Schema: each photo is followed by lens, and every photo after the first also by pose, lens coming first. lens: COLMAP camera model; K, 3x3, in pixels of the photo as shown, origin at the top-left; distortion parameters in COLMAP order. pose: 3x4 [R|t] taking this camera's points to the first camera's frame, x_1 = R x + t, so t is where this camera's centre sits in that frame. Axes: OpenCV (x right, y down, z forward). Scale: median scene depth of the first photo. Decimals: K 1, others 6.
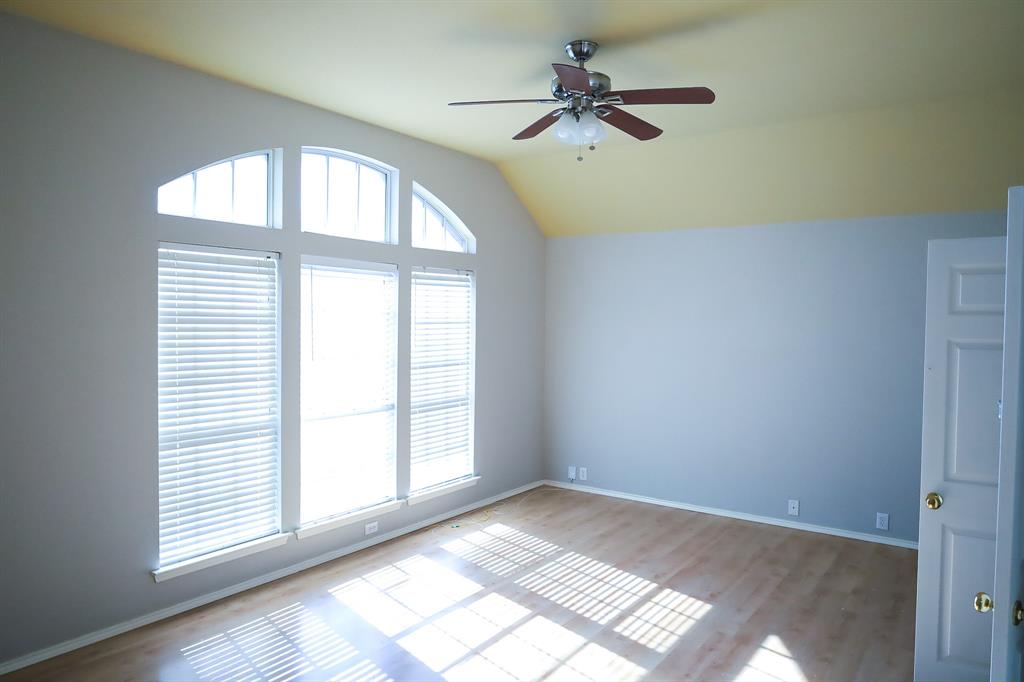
lens RADIAL K [[699.2, 0, 510.6], [0, 699.2, 343.7], [0, 0, 1]] dist [-0.013254, 0.003300]
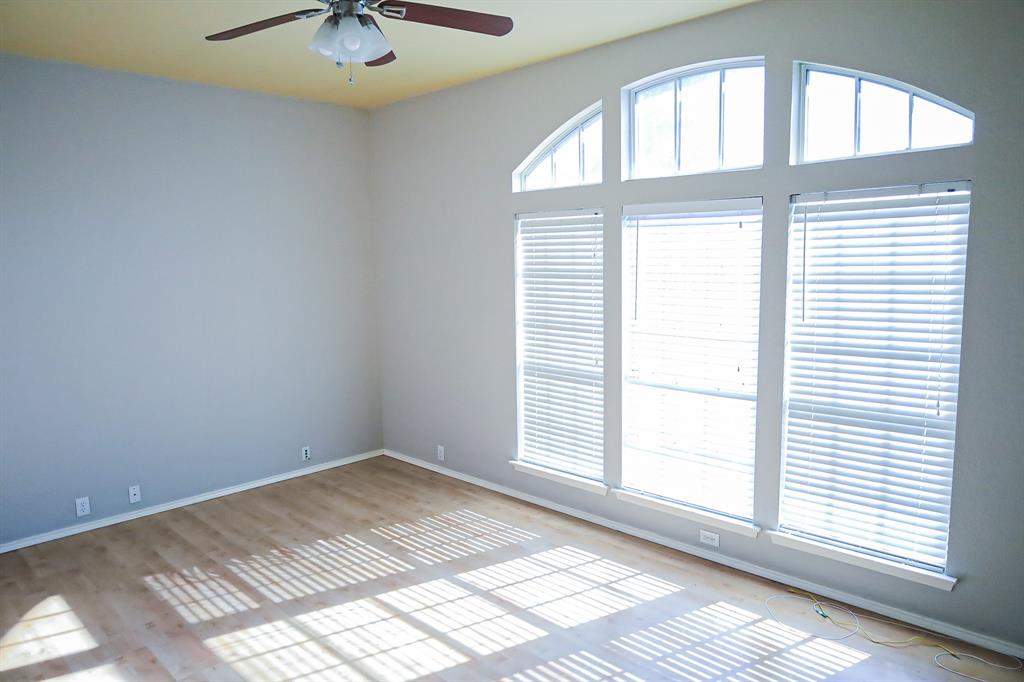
lens RADIAL K [[699.2, 0, 510.6], [0, 699.2, 335.3], [0, 0, 1]] dist [-0.013254, 0.003300]
pose [[-0.166037, 0.105181, -0.980494, 0.679353], [-0.020575, 0.993709, 0.110083, -0.055742], [0.985905, 0.038452, -0.162829, 1.025672]]
